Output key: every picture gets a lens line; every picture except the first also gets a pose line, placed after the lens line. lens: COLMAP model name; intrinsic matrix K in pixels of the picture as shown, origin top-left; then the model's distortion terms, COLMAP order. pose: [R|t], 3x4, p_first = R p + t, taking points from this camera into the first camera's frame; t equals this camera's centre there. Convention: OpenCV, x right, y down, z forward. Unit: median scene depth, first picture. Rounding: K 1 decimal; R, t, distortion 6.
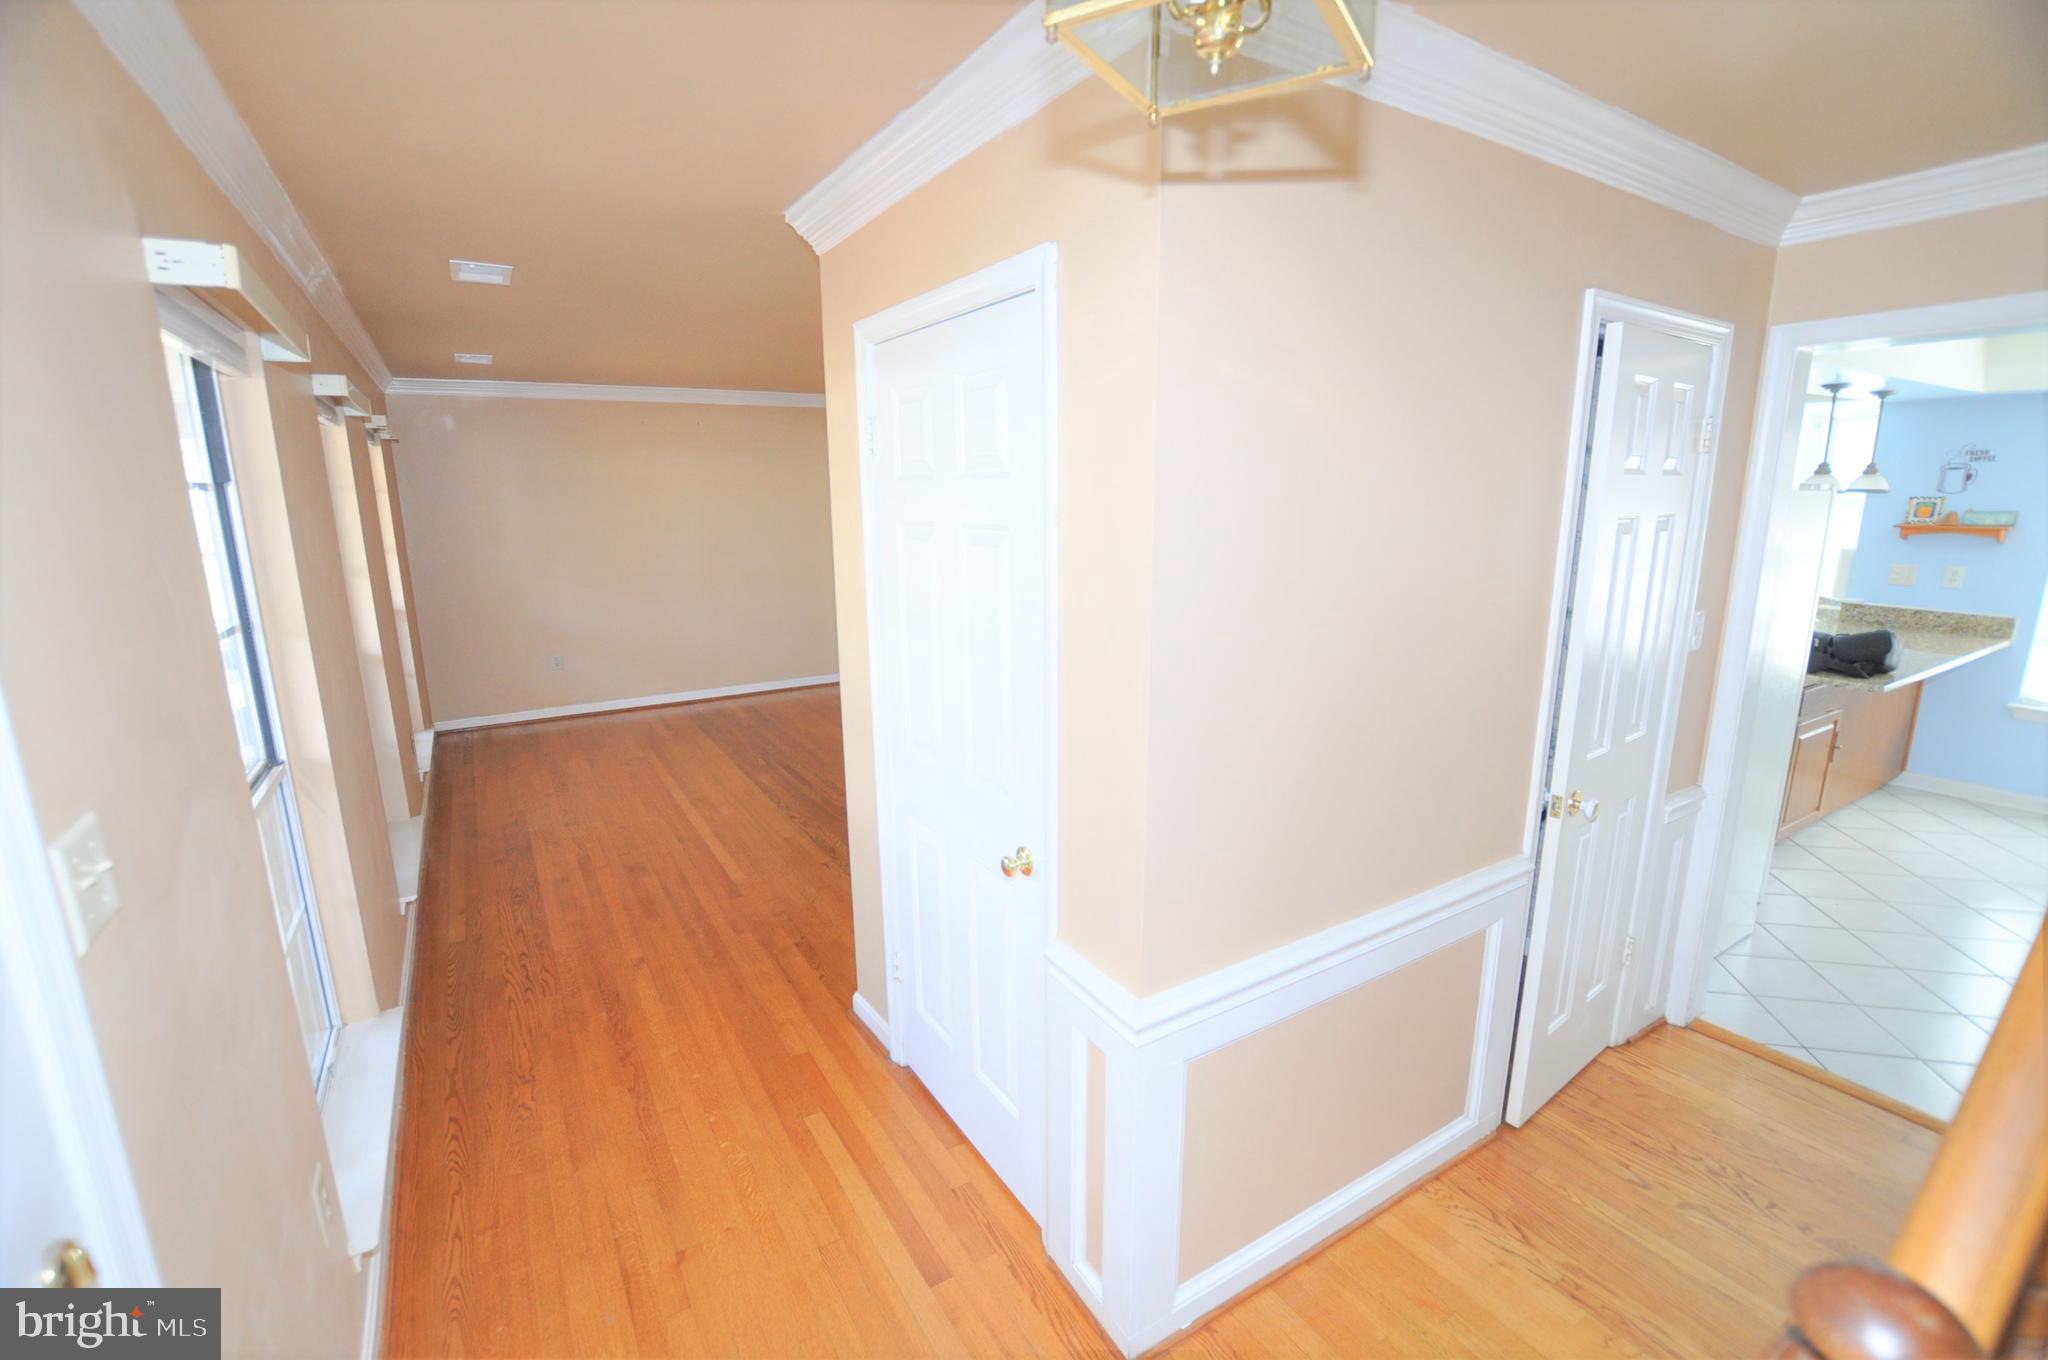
lens RADIAL K [[897.0, 0, 1032.8], [0, 897.0, 693.5], [0, 0, 1]] dist [-0.025984, 0.001104]
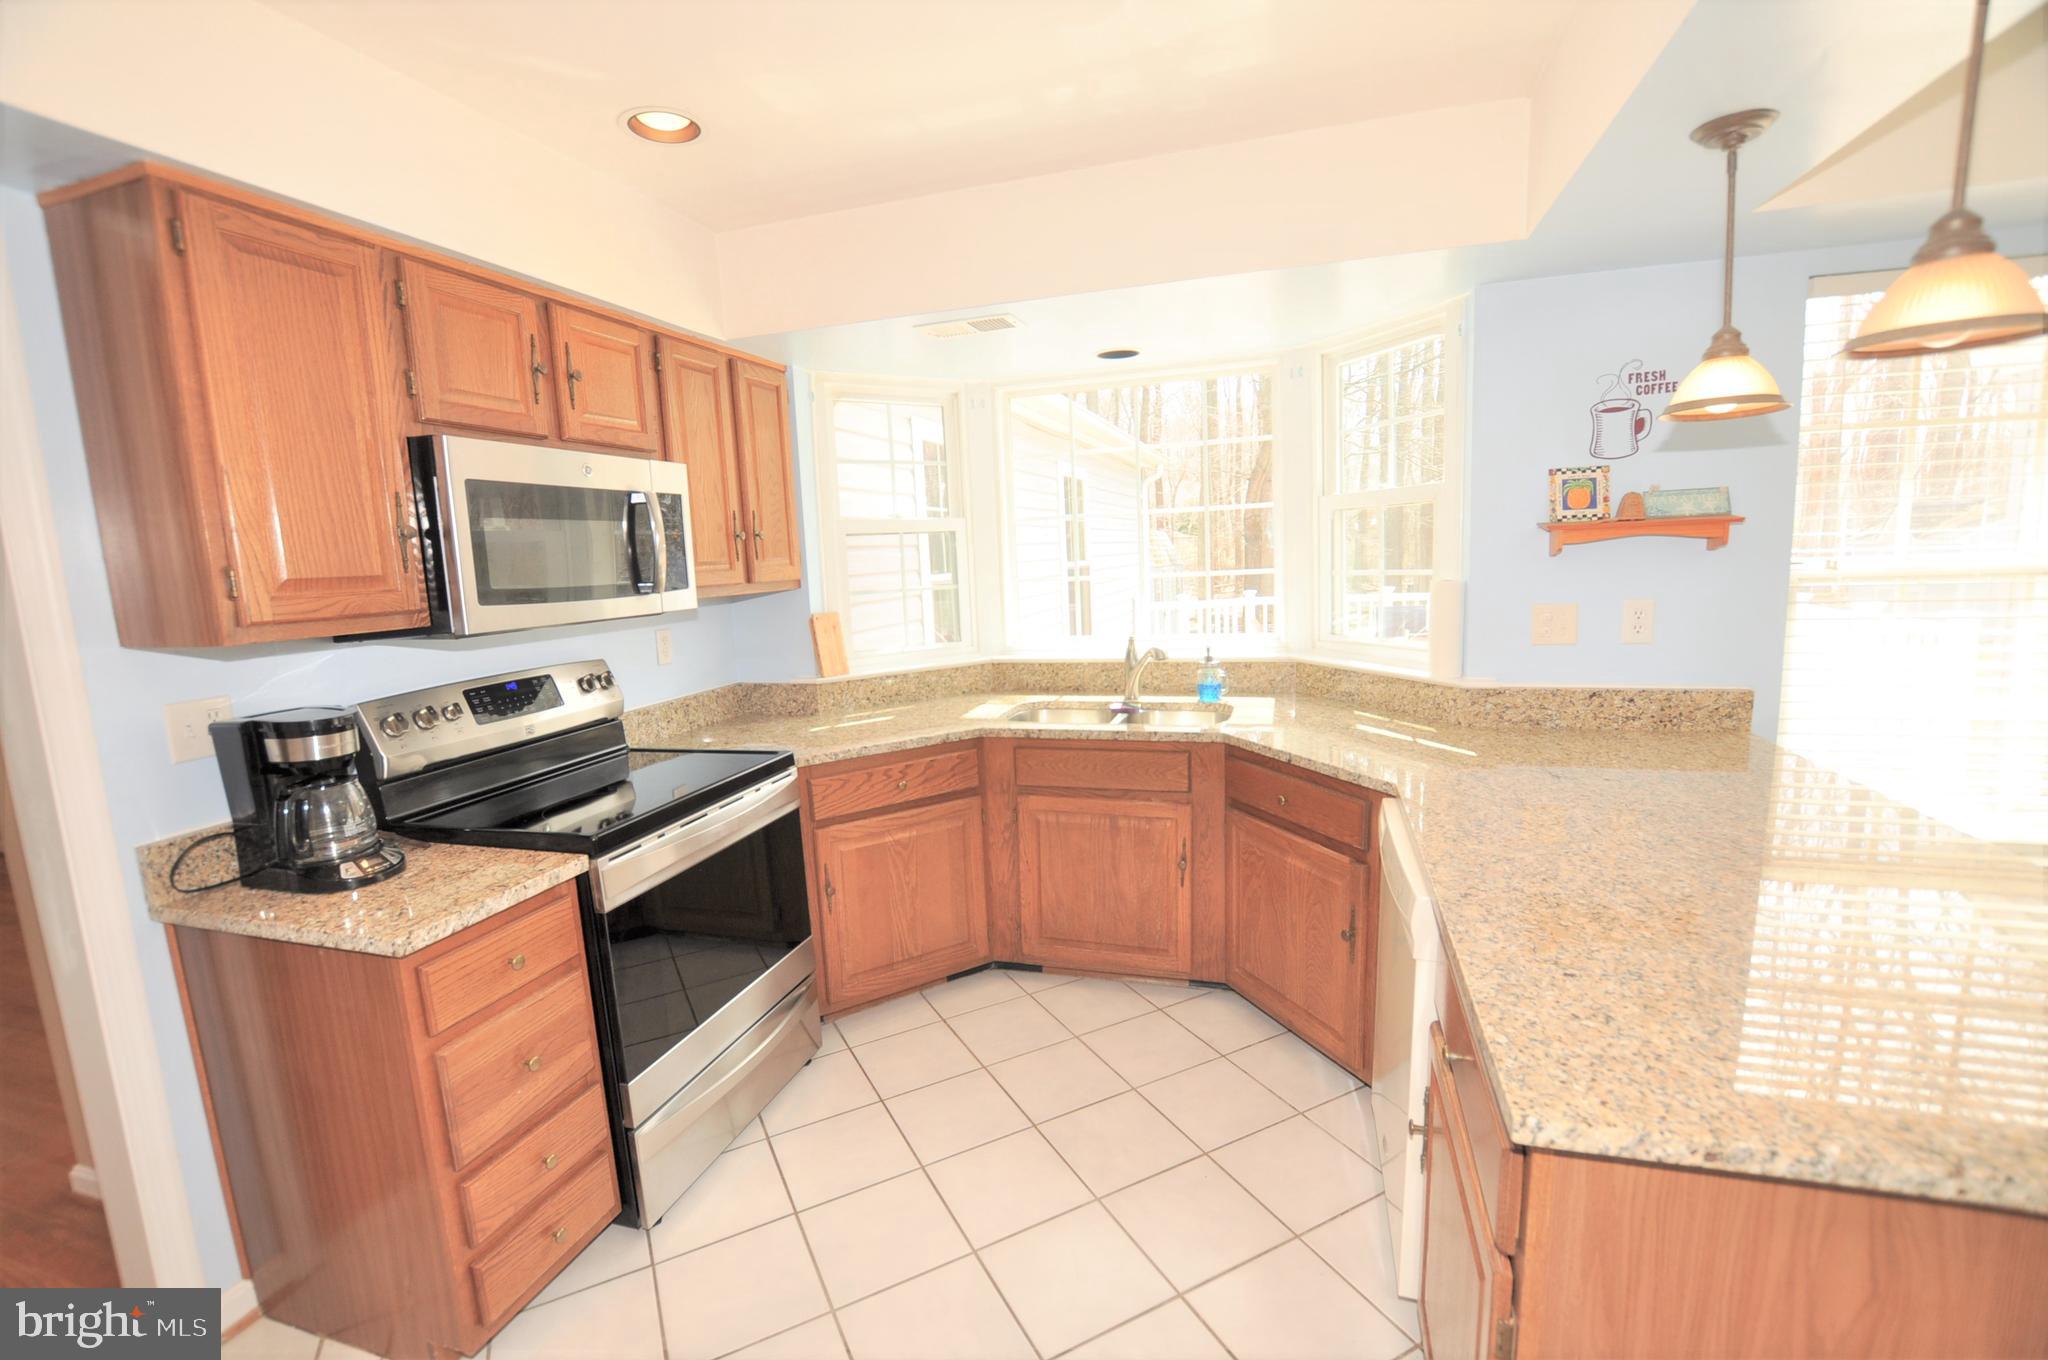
lens RADIAL K [[897.0, 0, 1024.2], [0, 897.0, 688.9], [0, 0, 1]] dist [-0.025984, 0.001104]
pose [[0.758070, -0.123844, 0.640307, 0.238052], [0.182443, 0.982875, -0.025896, -0.078713], [-0.626135, 0.136450, 0.767682, 0.446867]]
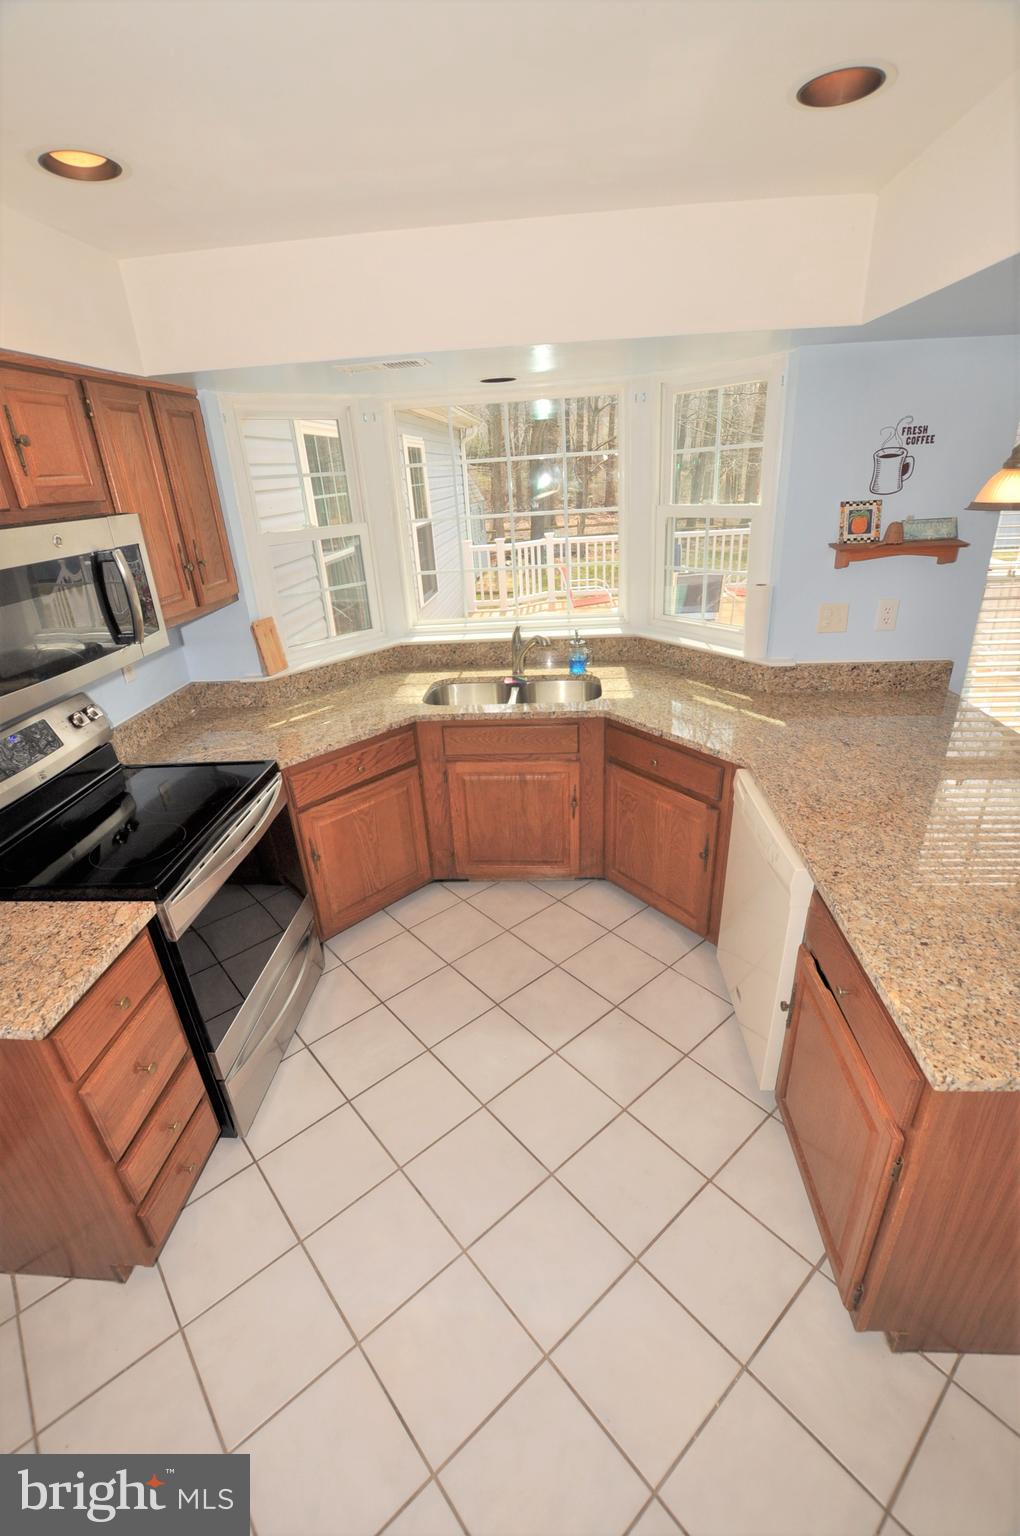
lens RADIAL K [[672.7, 0, 511.1], [0, 672.7, 772.9], [0, 0, 1]] dist [-0.025984, 0.001104]
pose [[0.587707, -0.358425, 0.725350, 0.225465], [0.229045, 0.933550, 0.275723, -0.126424], [-0.775976, 0.004093, 0.630749, 0.480036]]
